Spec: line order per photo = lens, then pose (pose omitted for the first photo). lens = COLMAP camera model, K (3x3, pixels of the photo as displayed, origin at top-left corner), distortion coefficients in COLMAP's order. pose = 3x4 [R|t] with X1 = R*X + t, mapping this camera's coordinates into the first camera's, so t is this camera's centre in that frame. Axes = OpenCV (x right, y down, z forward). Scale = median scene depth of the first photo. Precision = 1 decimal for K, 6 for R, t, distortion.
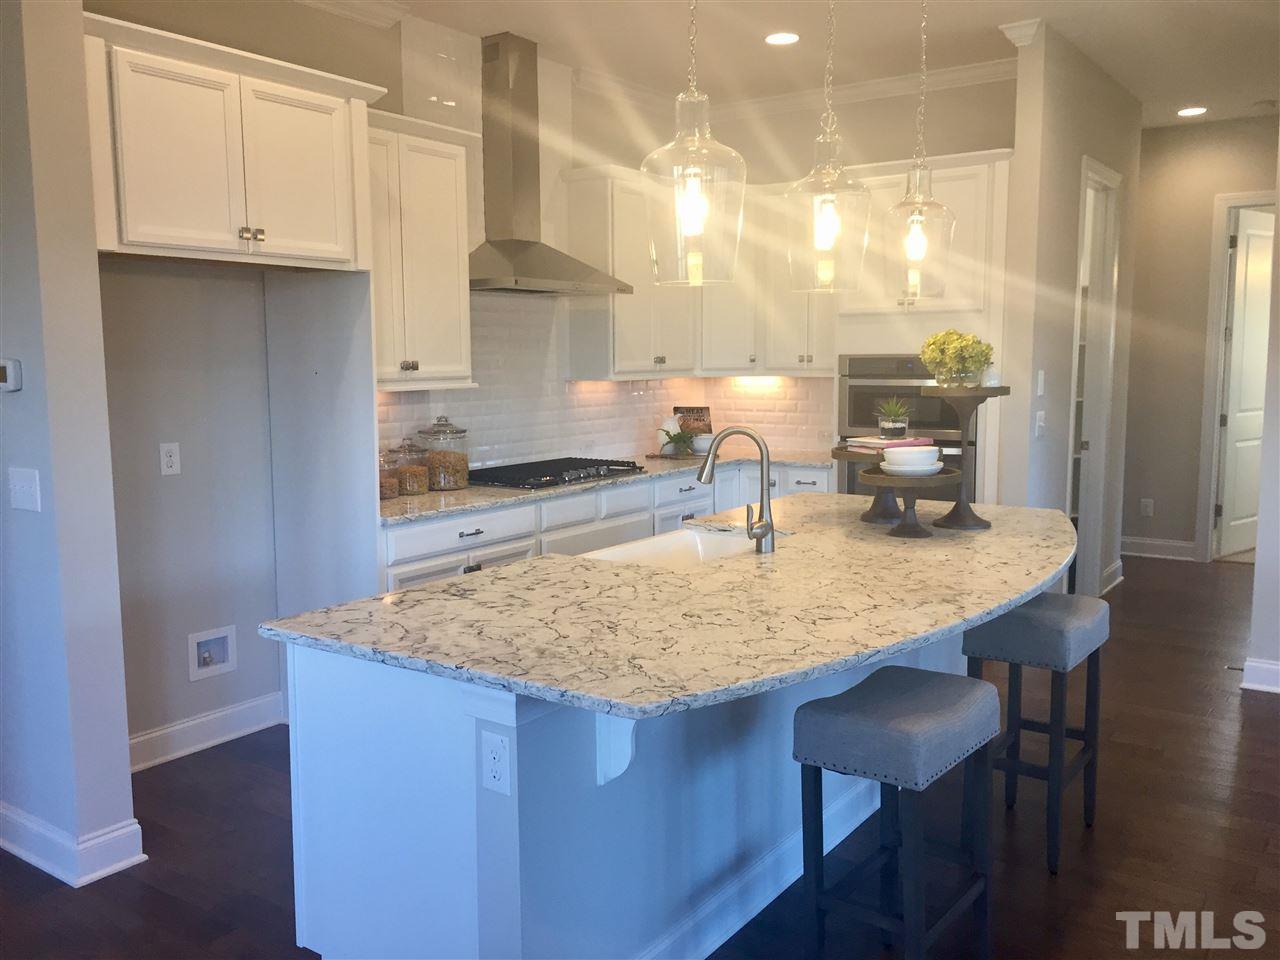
lens RADIAL K [[1104.5, 0, 640.0], [0, 1104.5, 480.0], [0, 0, 1]] dist [0.103374, -0.157409]
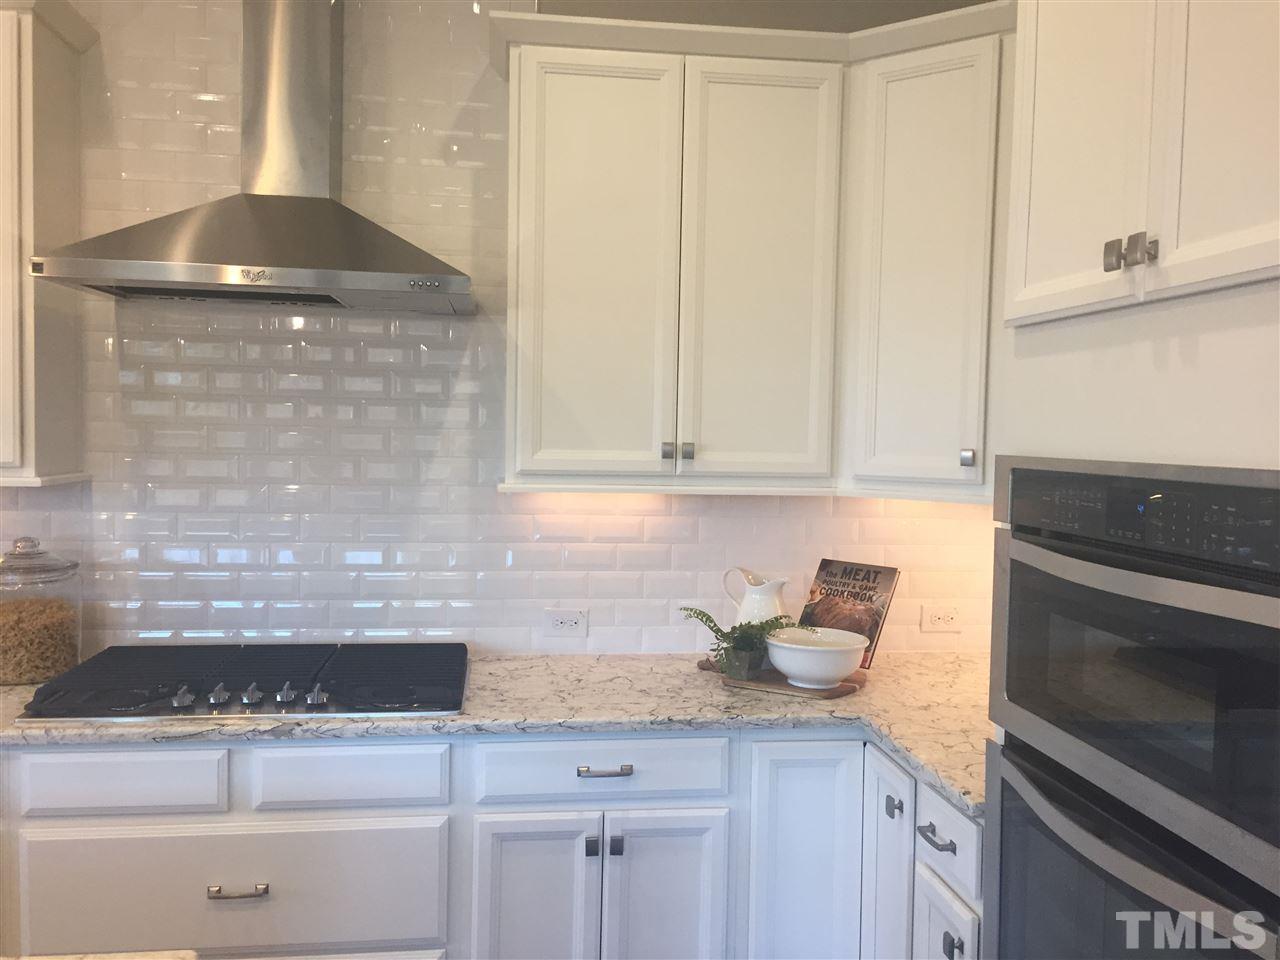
lens RADIAL K [[1104.5, 0, 640.0], [0, 1104.5, 480.0], [0, 0, 1]] dist [0.103374, -0.157409]
pose [[0.668131, 0.058243, -0.741760, 0.405975], [-0.111474, 0.993515, -0.022398, -0.105455], [0.735646, 0.097652, 0.670291, 0.862230]]
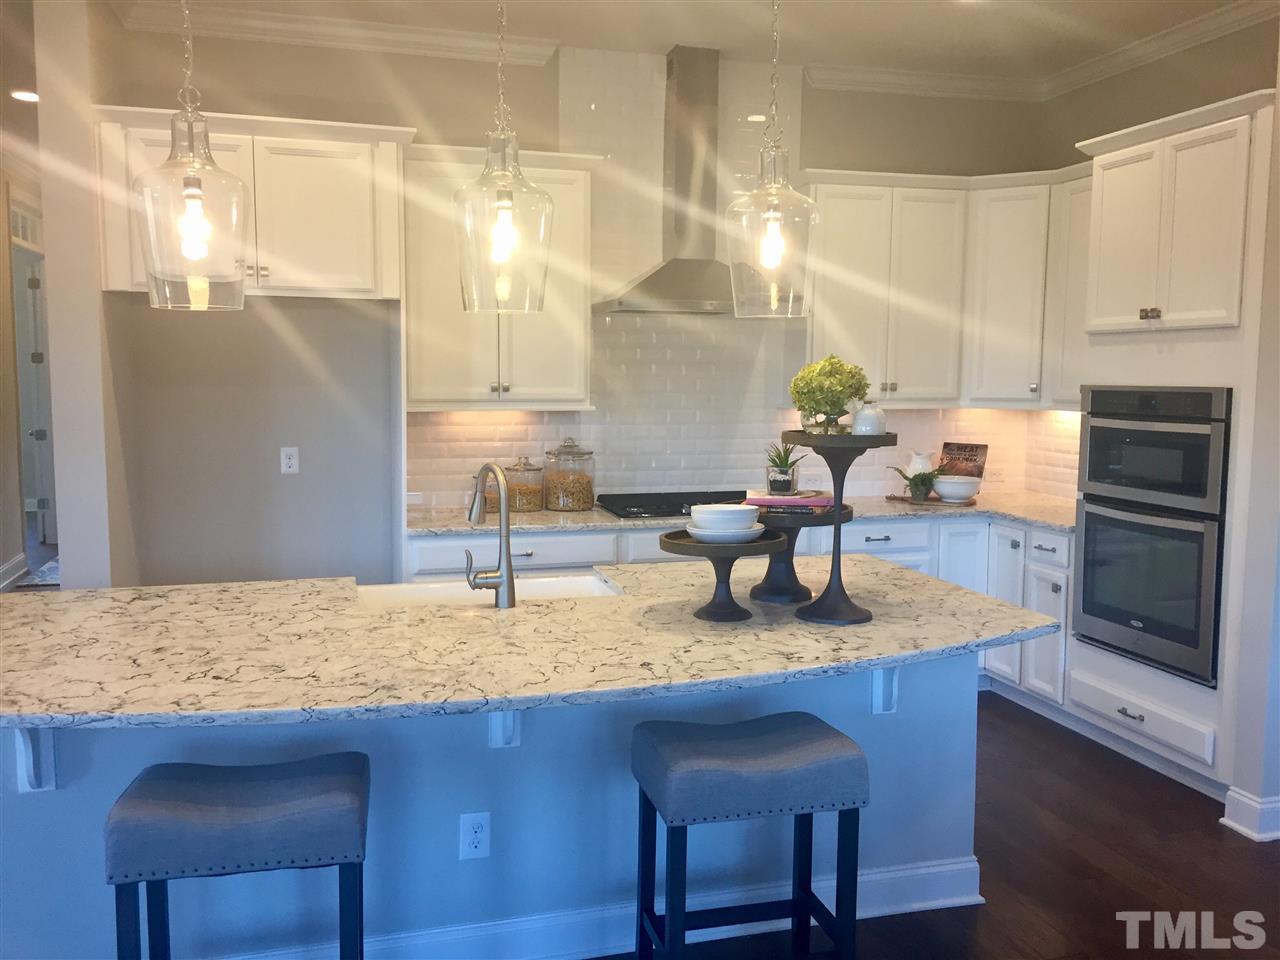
lens RADIAL K [[1104.5, 0, 640.0], [0, 1104.5, 480.0], [0, 0, 1]] dist [0.103374, -0.157409]
pose [[0.771669, 0.077150, -0.631327, 0.516299], [-0.086590, 0.996117, 0.015891, -0.041223], [0.630102, 0.042404, 0.775354, 0.262061]]
